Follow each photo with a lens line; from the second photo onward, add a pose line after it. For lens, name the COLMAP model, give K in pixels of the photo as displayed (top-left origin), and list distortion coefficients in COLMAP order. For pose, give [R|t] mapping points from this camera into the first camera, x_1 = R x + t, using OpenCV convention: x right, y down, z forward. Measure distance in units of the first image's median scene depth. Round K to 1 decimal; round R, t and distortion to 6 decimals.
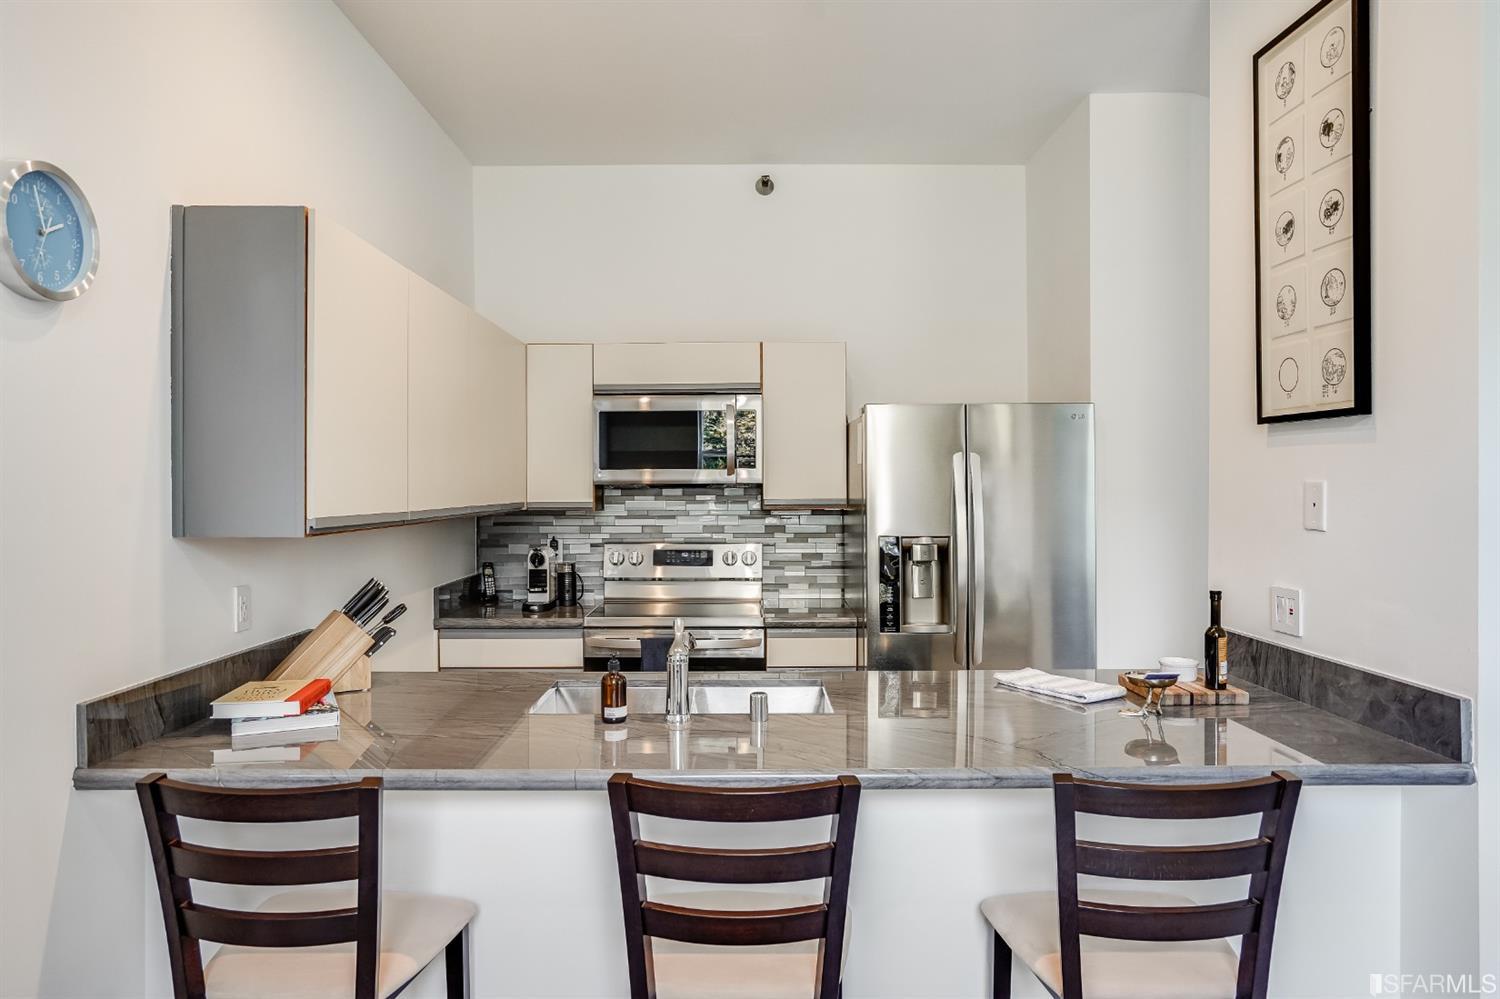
lens RADIAL K [[959.9, 0, 744.7], [0, 959.9, 485.4], [0, 0, 1]] dist [-0.003335, 0.000961]
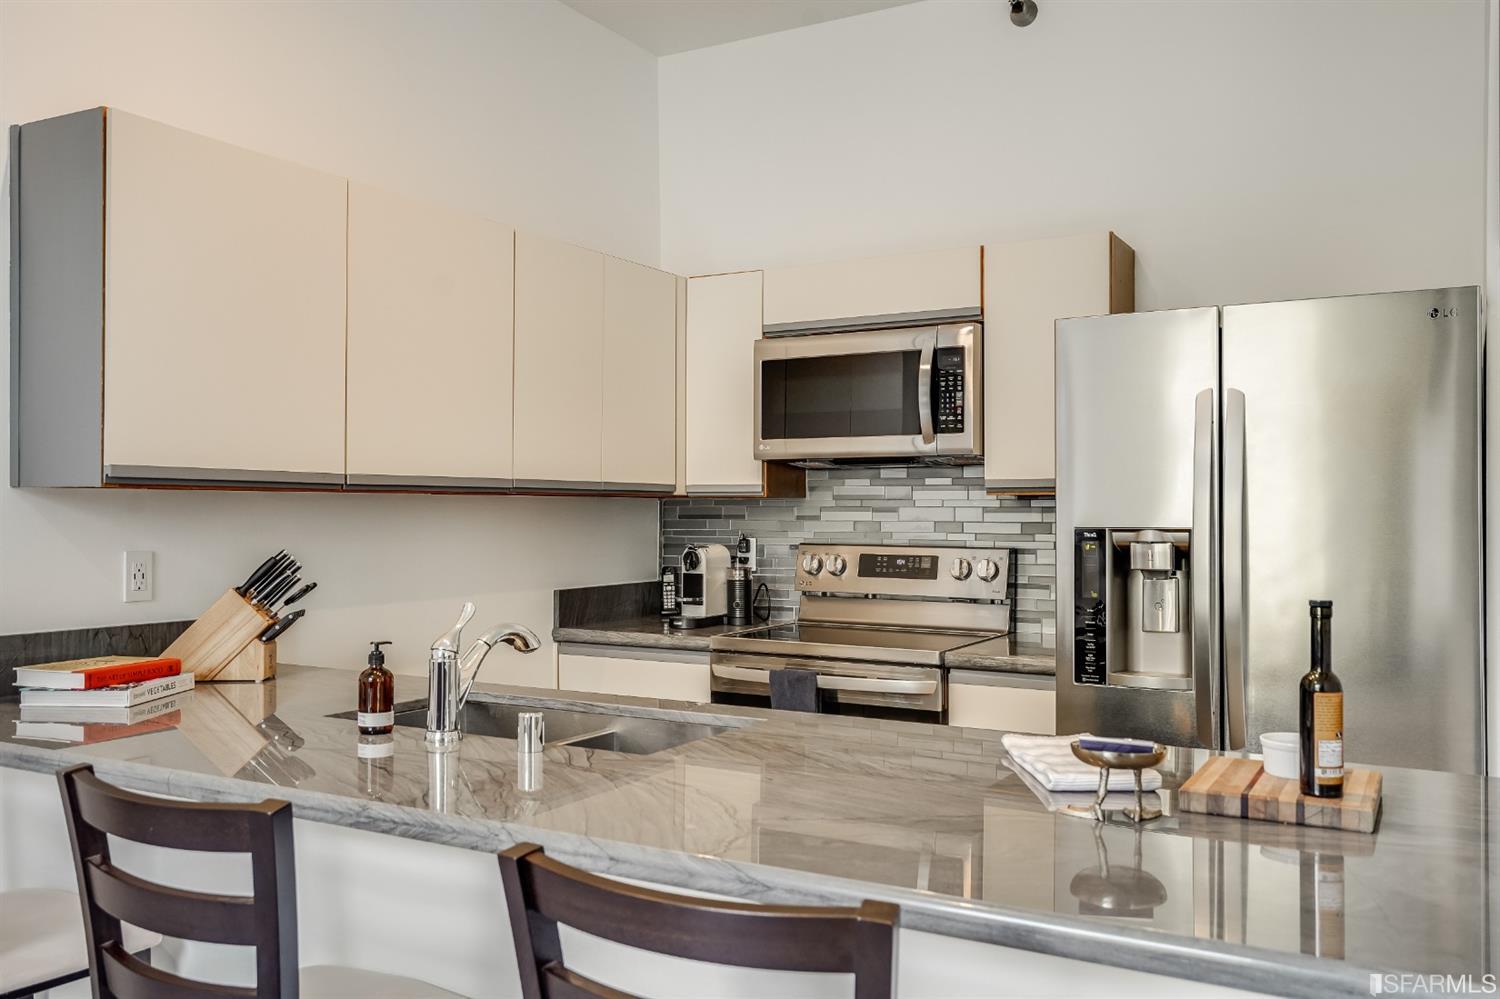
lens RADIAL K [[1272.1, 0, 750.0], [0, 1272.1, 499.5], [0, 0, 1]] dist [0.009835, 0.008069]
pose [[0.860796, -0.000322, -0.508950, 0.332099], [-0.005217, 0.999942, -0.009456, 0.038049], [0.508923, 0.010794, 0.860744, 0.157767]]
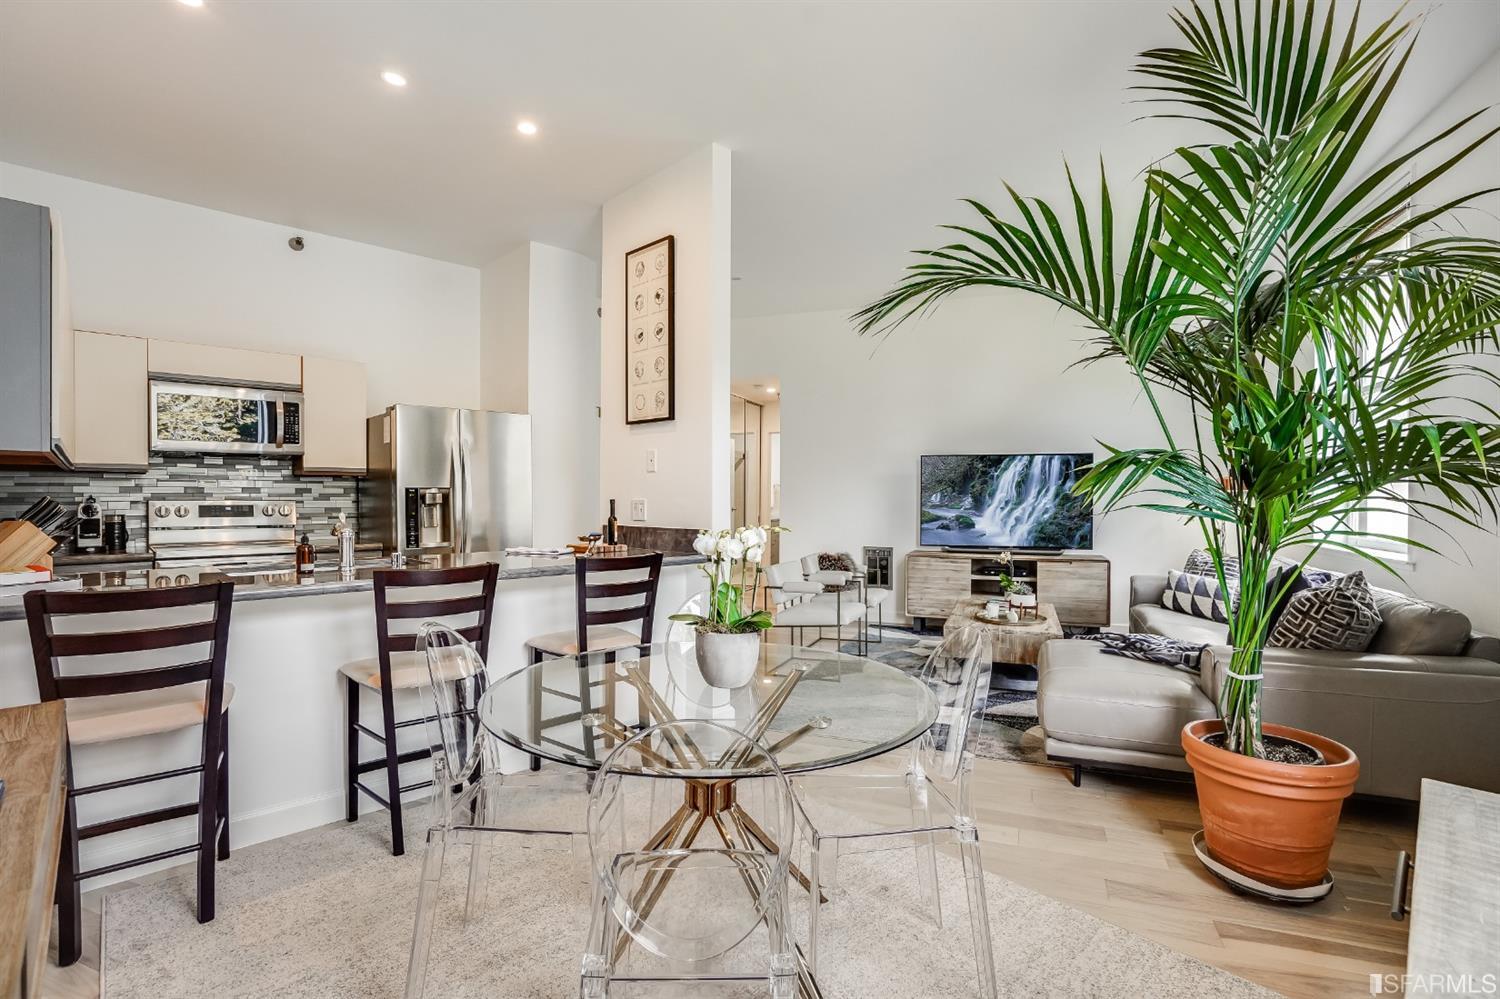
lens RADIAL K [[713.0, 0, 750.0], [0, 713.0, 499.5], [0, 0, 1]] dist [-0.000799, 0.000147]
pose [[0.729983, -0.003235, 0.683457, -0.220560], [0.002583, 0.999995, 0.001975, 0.063041], [-0.683460, 0.000324, 0.729988, -0.220558]]
